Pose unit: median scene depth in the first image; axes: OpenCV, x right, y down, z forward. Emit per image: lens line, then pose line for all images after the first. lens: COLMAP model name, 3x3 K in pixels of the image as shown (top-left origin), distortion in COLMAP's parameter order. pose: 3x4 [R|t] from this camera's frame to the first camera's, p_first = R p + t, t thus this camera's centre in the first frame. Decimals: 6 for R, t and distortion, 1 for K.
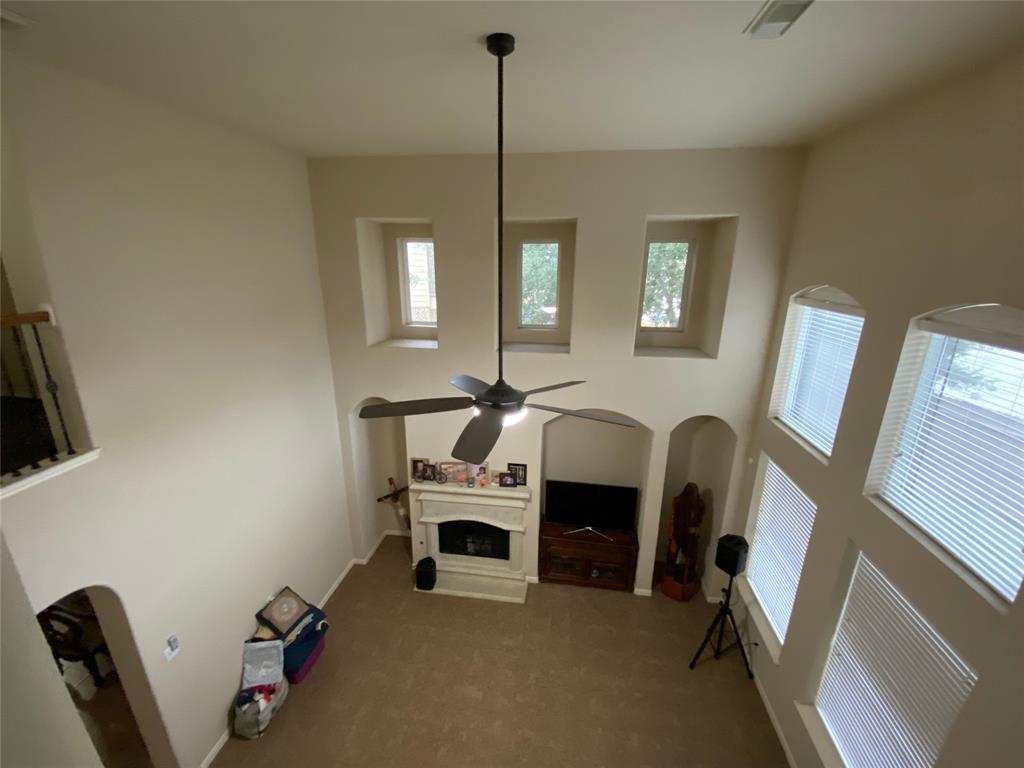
lens RADIAL K [[417.4, 0, 512.0], [0, 417.4, 384.0], [0, 0, 1]] dist [0.027603, -0.023208]
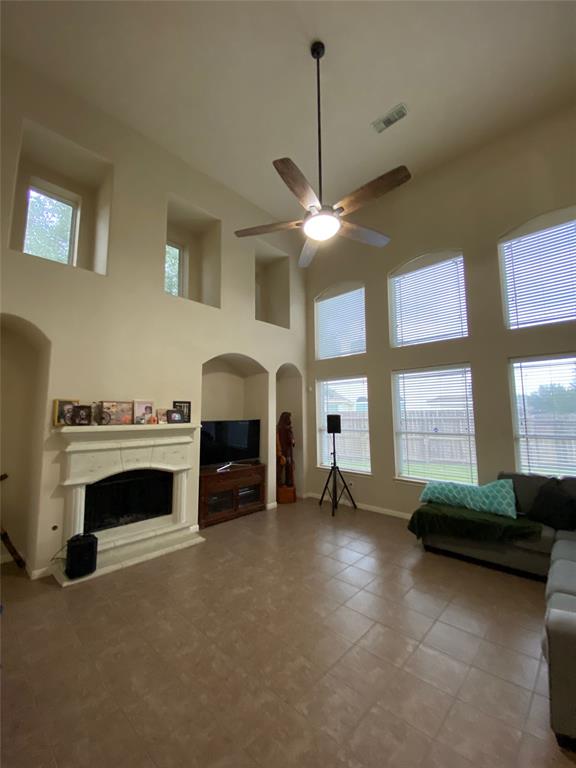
lens RADIAL K [[313.1, 0, 289.2], [0, 313.1, 385.4], [0, 0, 1]] dist [0.027603, -0.023208]
pose [[0.560174, 0.085572, 0.823943, -0.492367], [0.243392, 0.933745, -0.262451, 0.424391], [-0.791811, 0.347559, 0.502233, 0.355781]]
